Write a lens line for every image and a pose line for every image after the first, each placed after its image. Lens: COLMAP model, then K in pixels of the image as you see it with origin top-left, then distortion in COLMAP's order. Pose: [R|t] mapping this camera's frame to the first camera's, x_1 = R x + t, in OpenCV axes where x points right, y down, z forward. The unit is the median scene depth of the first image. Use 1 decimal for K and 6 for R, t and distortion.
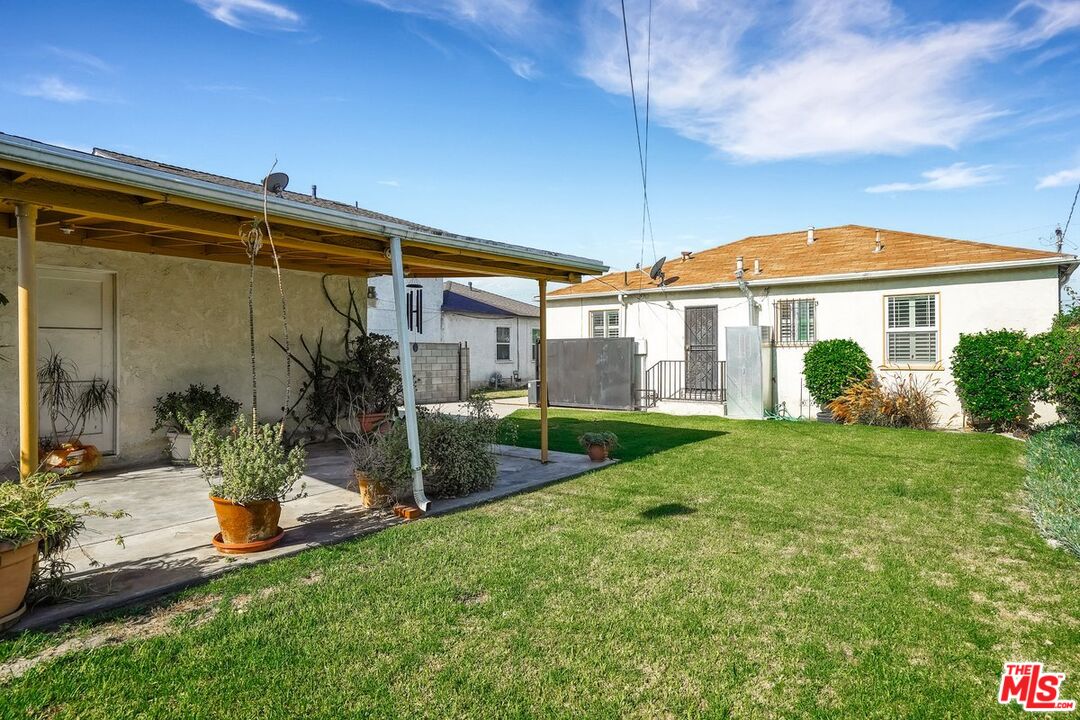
lens RADIAL K [[610.7, 0, 540.0], [0, 610.7, 360.0], [0, 0, 1]] dist [-0.018122, 0.001464]
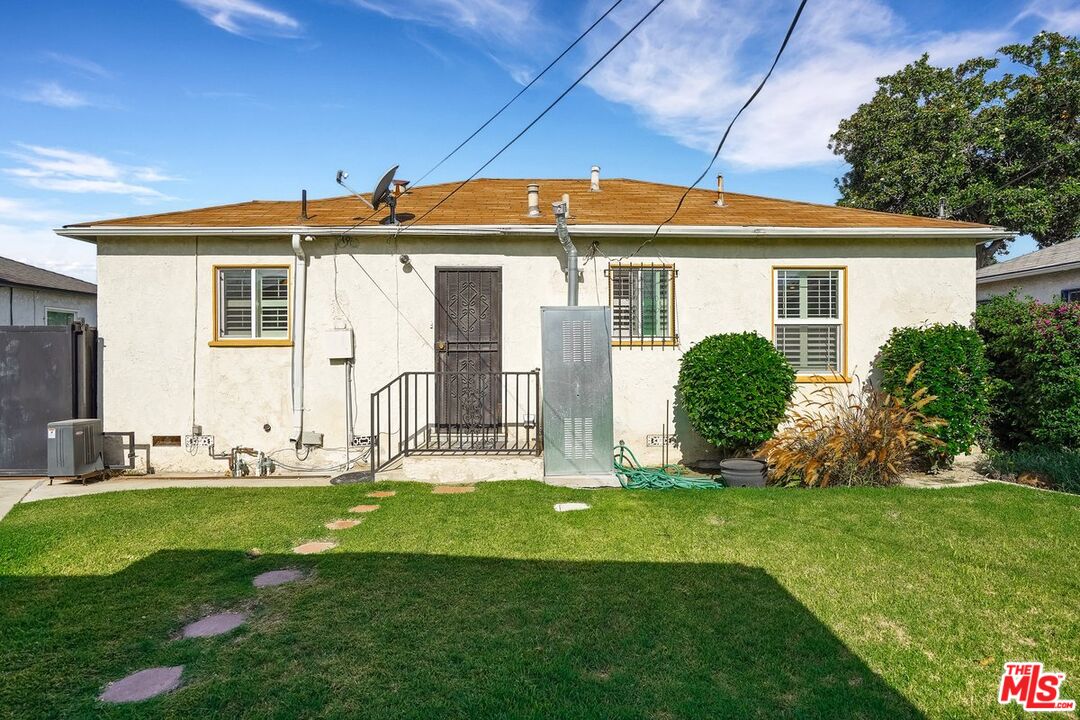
lens RADIAL K [[610.7, 0, 540.0], [0, 610.7, 360.0], [0, 0, 1]] dist [-0.018122, 0.001464]
pose [[0.777712, -0.001509, 0.628619, -0.024509], [0.005623, 0.999974, -0.004556, -0.006783], [-0.628595, 0.007078, 0.777700, 0.634084]]
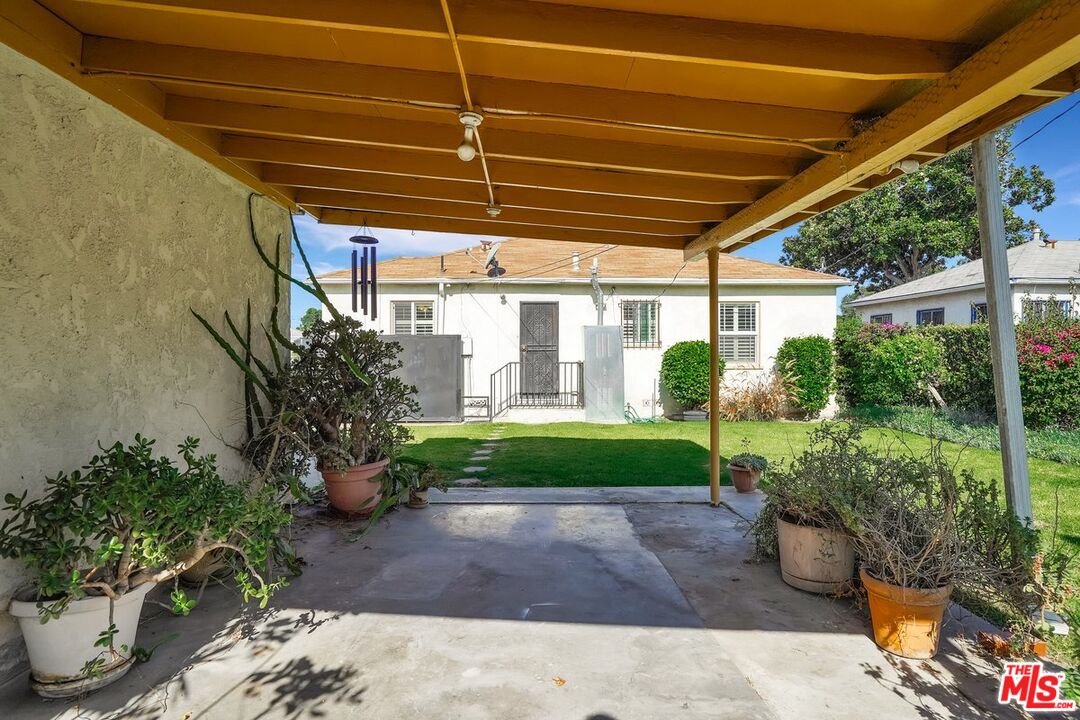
lens RADIAL K [[605.5, 0, 540.0], [0, 605.5, 360.0], [0, 0, 1]] dist [-0.000539, 0.001175]
pose [[0.775899, -0.003697, 0.630846, -0.352255], [0.004585, 0.999989, 0.000221, -0.002632], [-0.630840, 0.002721, 0.775908, 0.345416]]
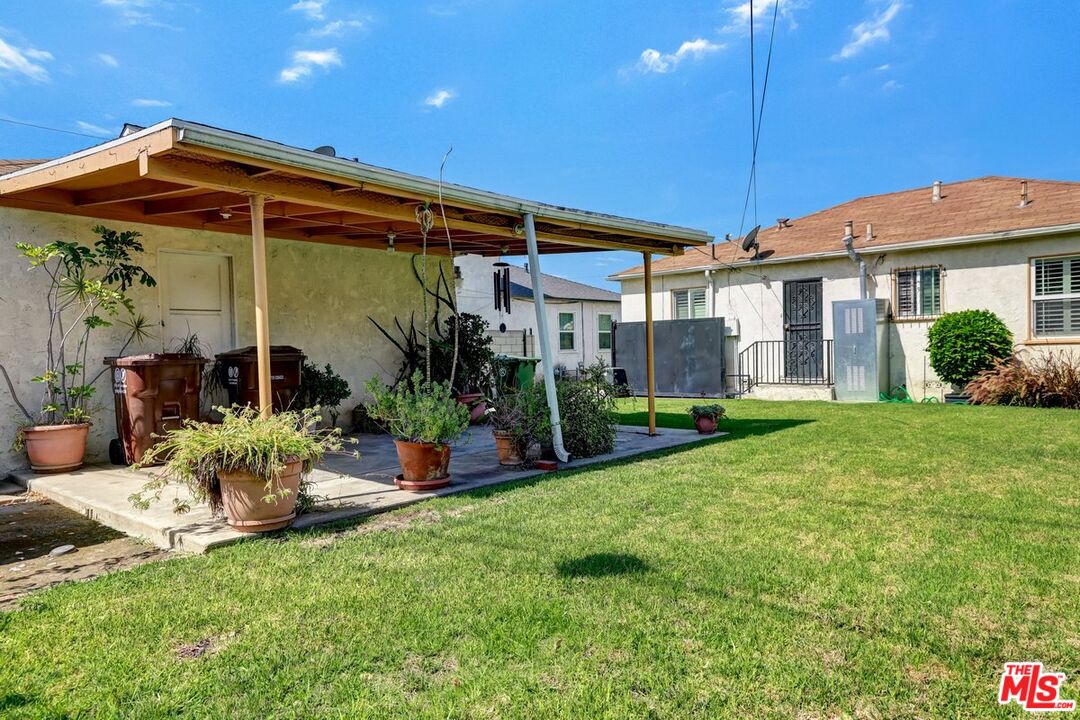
lens RADIAL K [[734.0, 0, 528.5], [0, 734.0, 372.7], [0, 0, 1]] dist [0.066562, 0.002487]
pose [[0.996566, -0.016191, -0.081210, -0.055263], [0.017776, 0.999665, 0.018830, 0.022820], [0.080878, -0.020208, 0.996519, -0.126274]]
